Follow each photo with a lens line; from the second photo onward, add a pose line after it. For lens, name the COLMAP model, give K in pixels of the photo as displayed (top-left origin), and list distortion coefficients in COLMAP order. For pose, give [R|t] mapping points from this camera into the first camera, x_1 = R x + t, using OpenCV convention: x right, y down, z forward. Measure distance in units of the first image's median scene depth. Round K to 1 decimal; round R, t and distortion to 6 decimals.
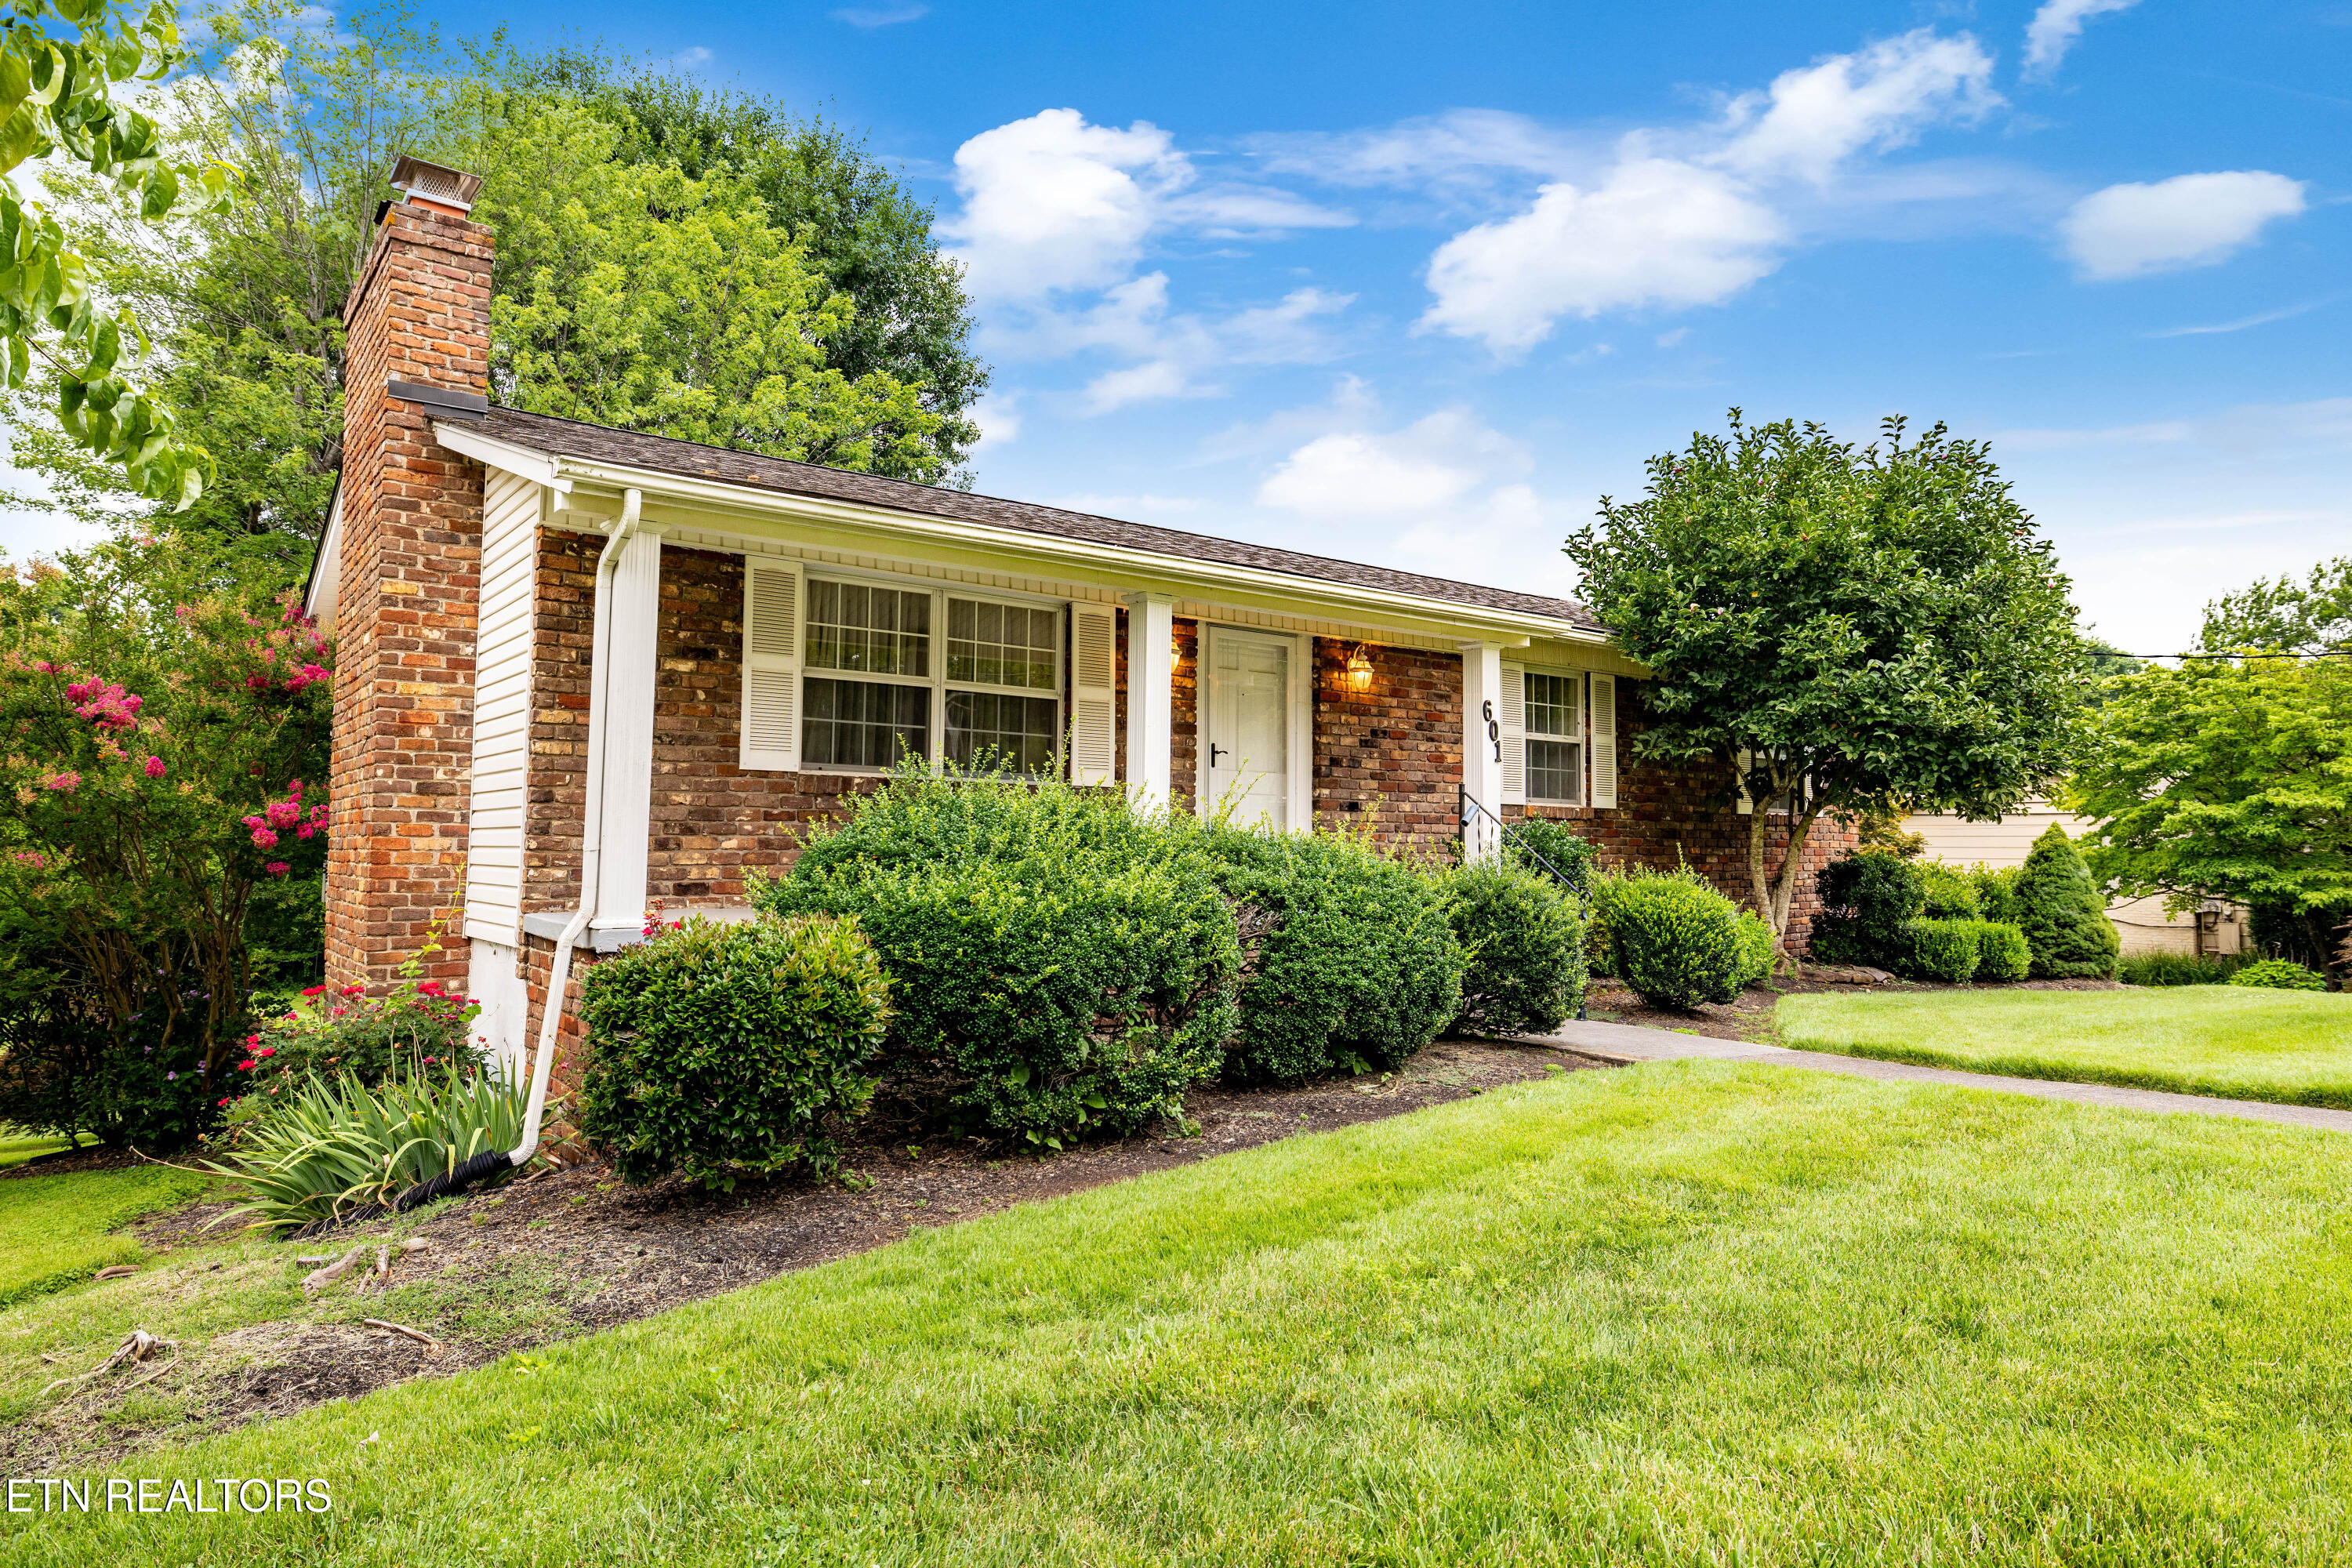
lens RADIAL K [[1415.8, 0, 1142.0], [0, 1415.8, 798.8], [0, 0, 1]] dist [-0.006278, 0.001951]
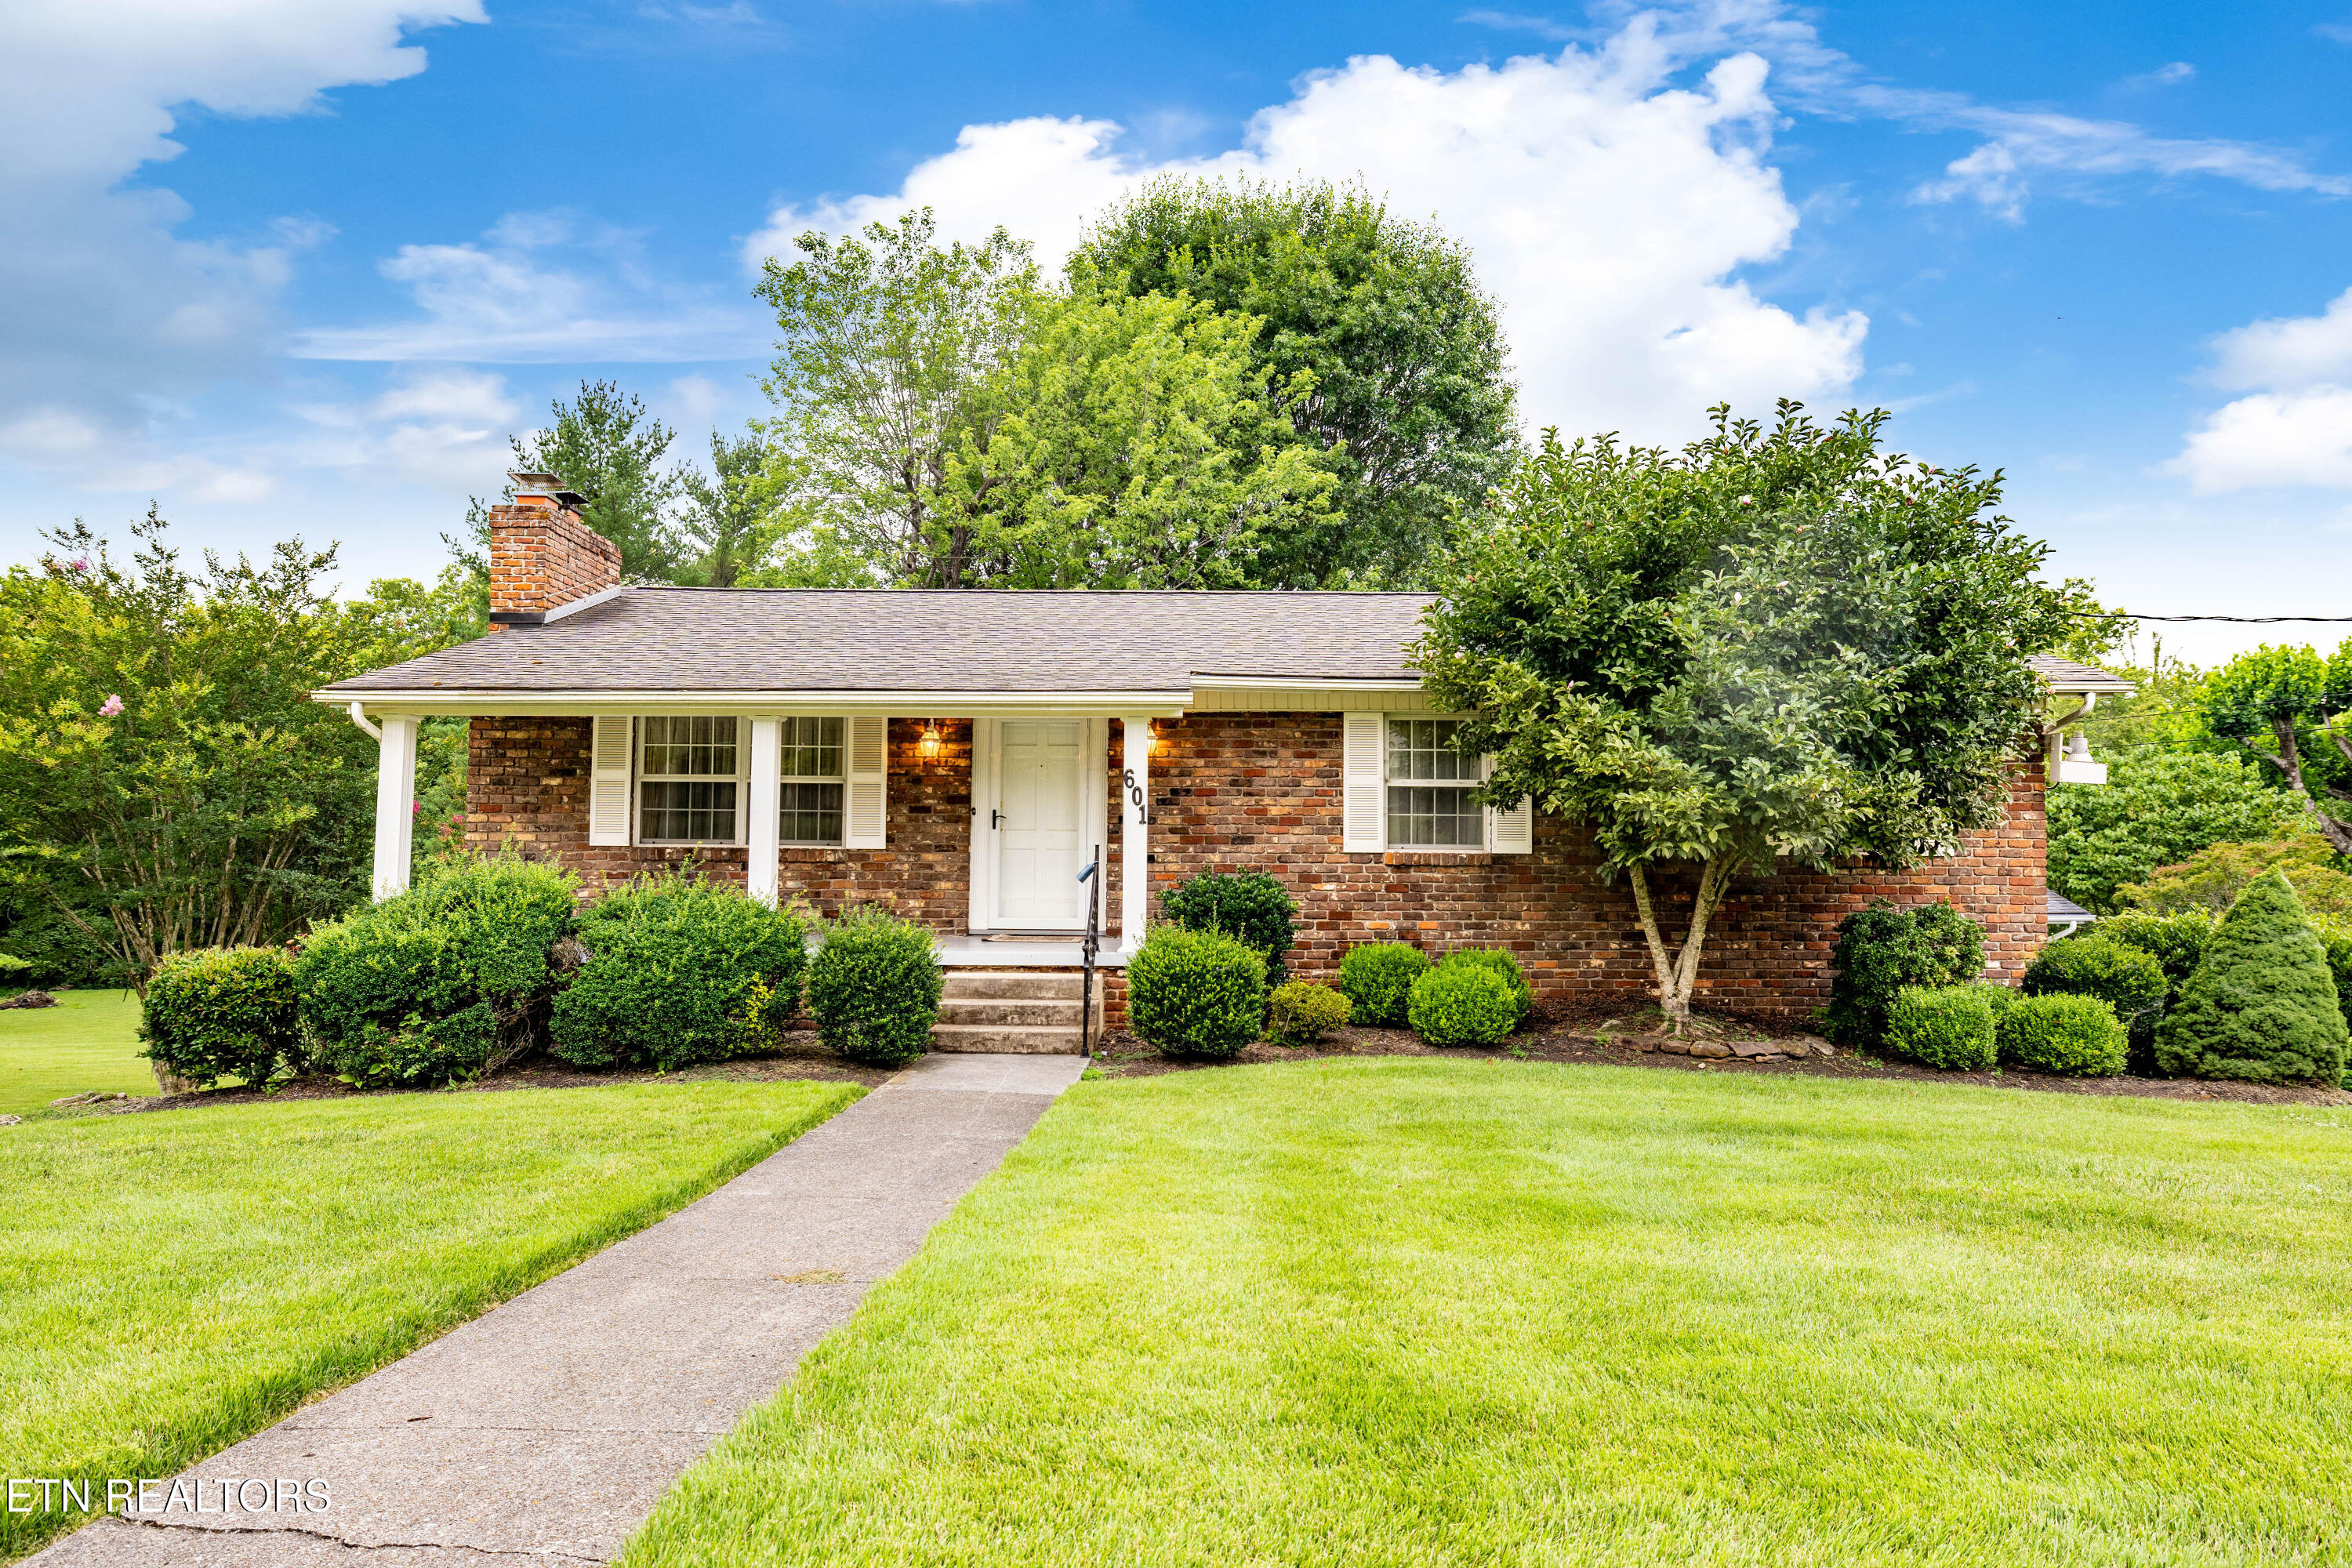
lens RADIAL K [[1439.6, 0, 1170.4], [0, 1439.6, 794.2], [0, 0, 1]] dist [-0.001168, -0.000369]
pose [[0.795682, -0.027459, -0.605093, 1.089047], [0.023561, 0.999619, -0.014379, -0.036867], [0.605257, -0.002815, 0.796025, 0.126305]]
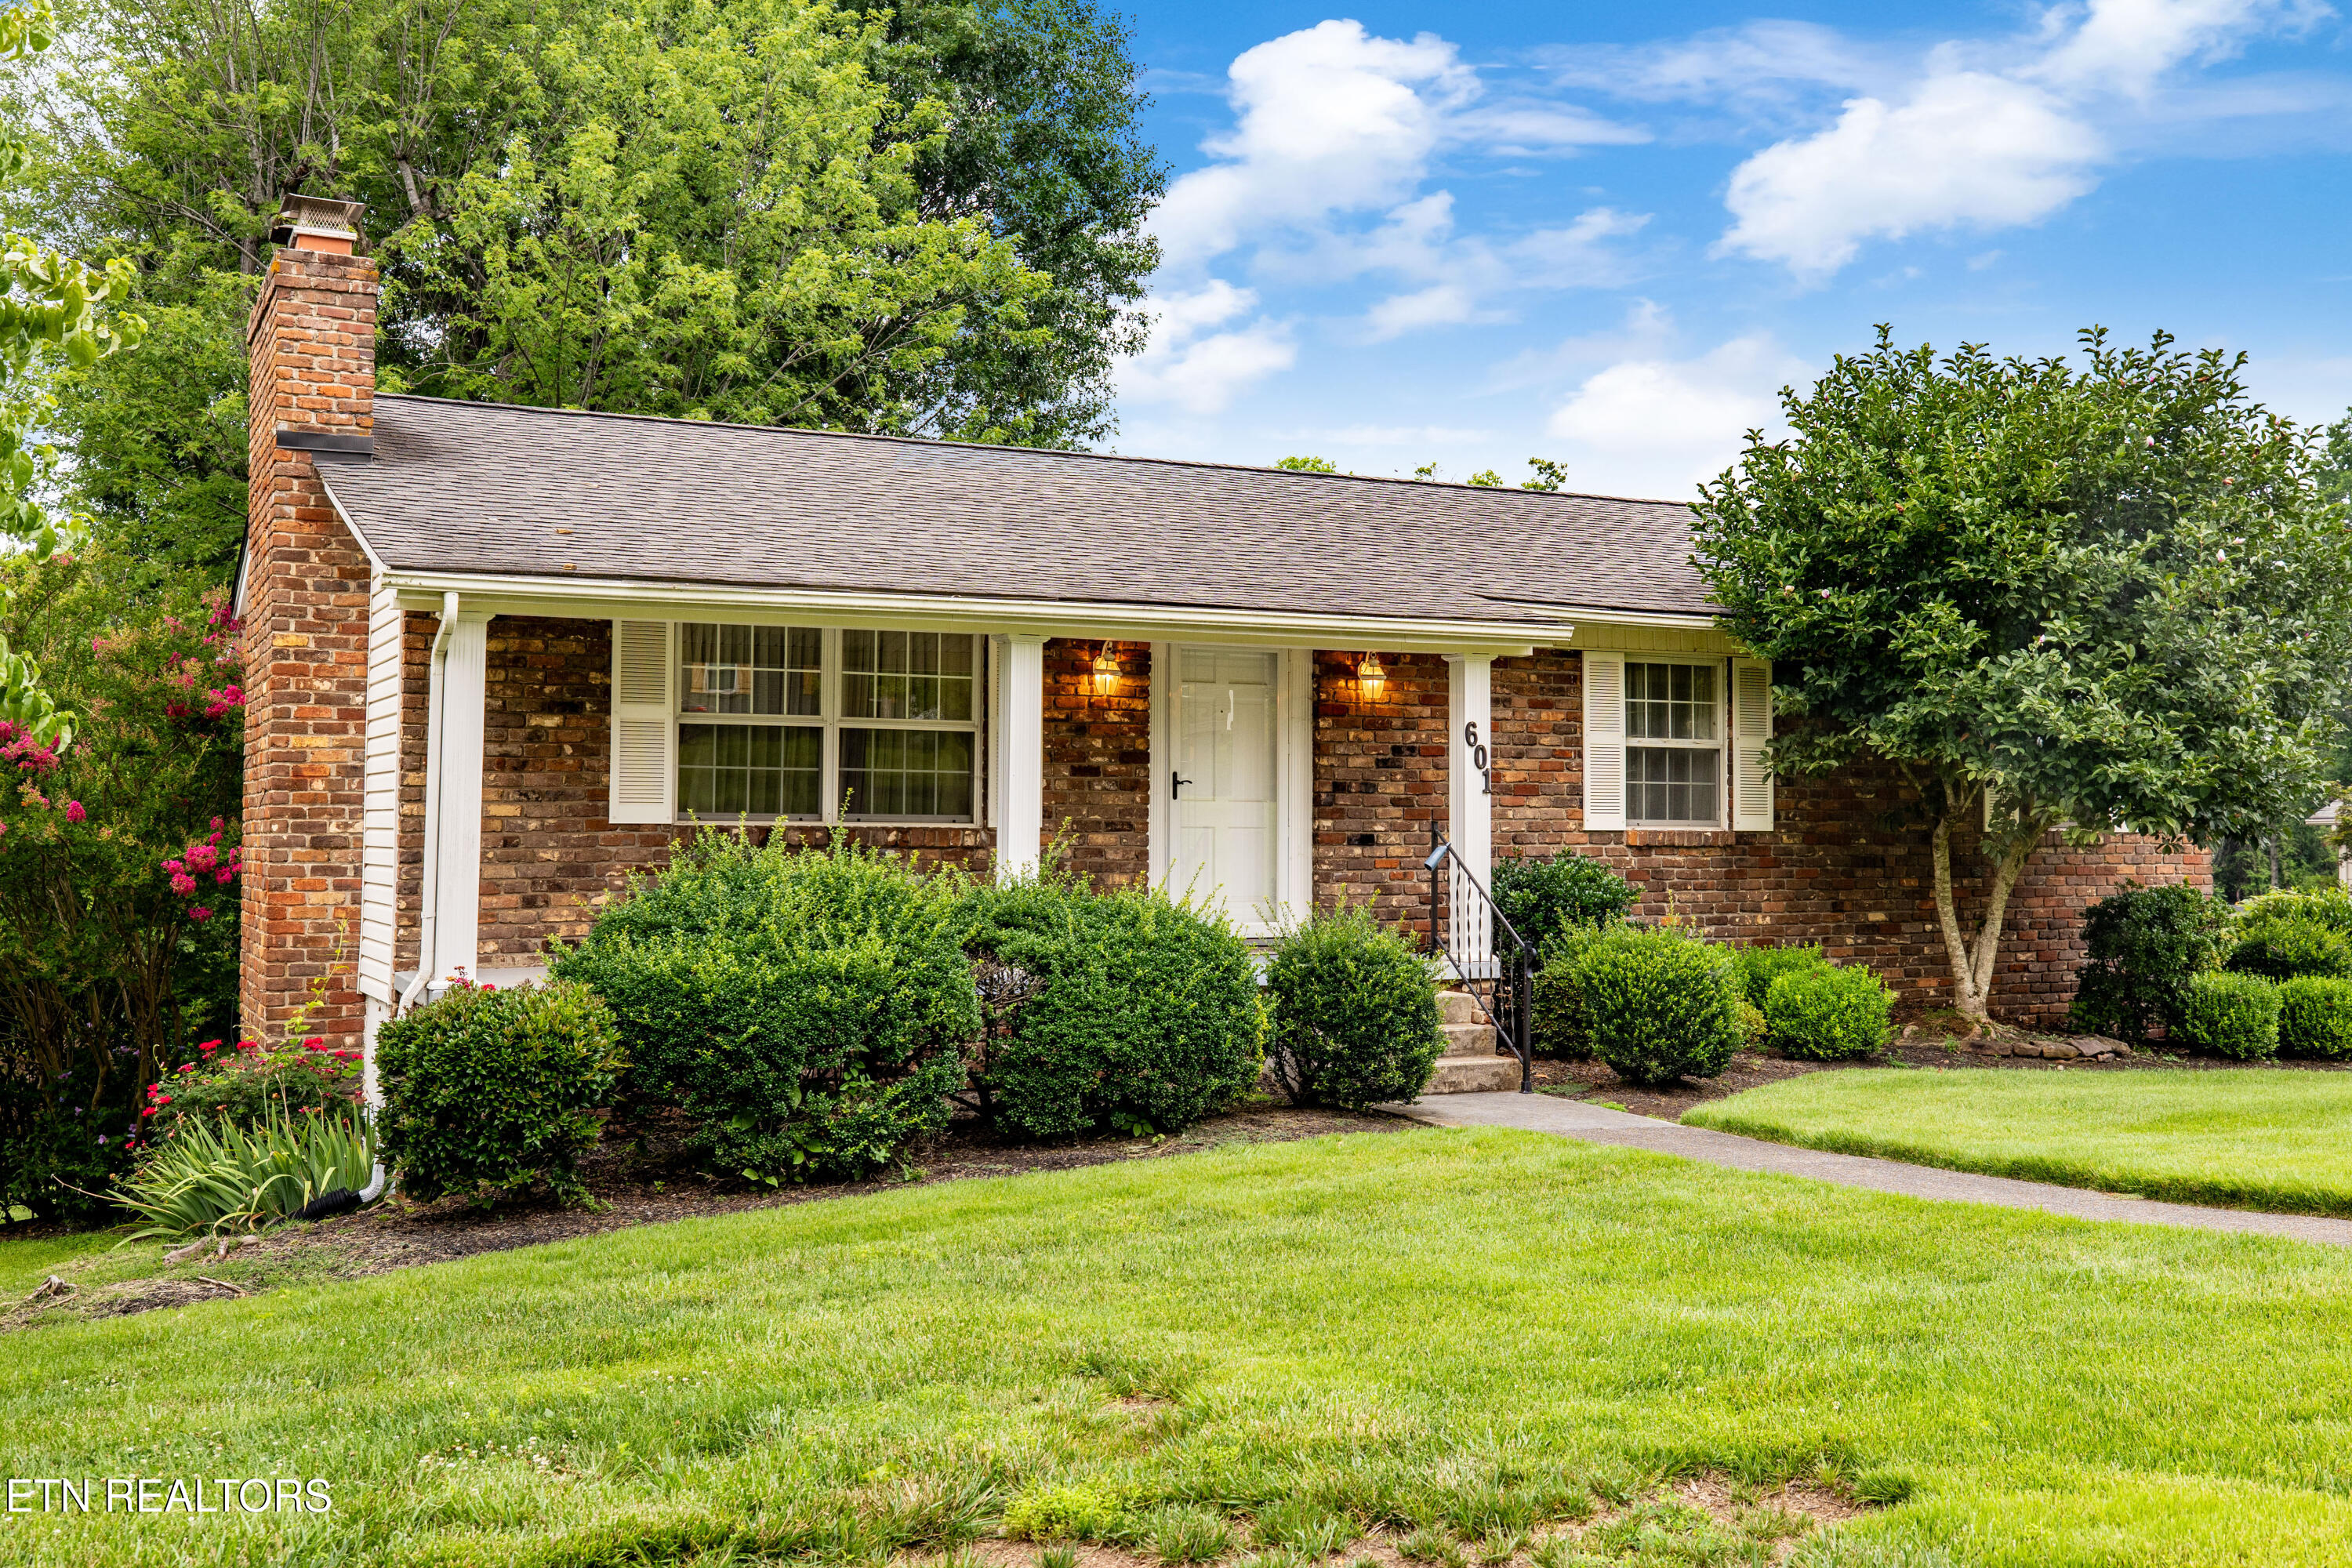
lens RADIAL K [[2354.5, 0, 1181.5], [0, 2354.5, 785.0], [0, 0, 1]] dist [-0.007722, 0.000000]
pose [[0.983730, -0.009939, -0.179379, 0.370253], [0.012692, 0.999819, 0.014208, -0.061139], [0.179205, -0.016253, 0.983677, -0.493658]]
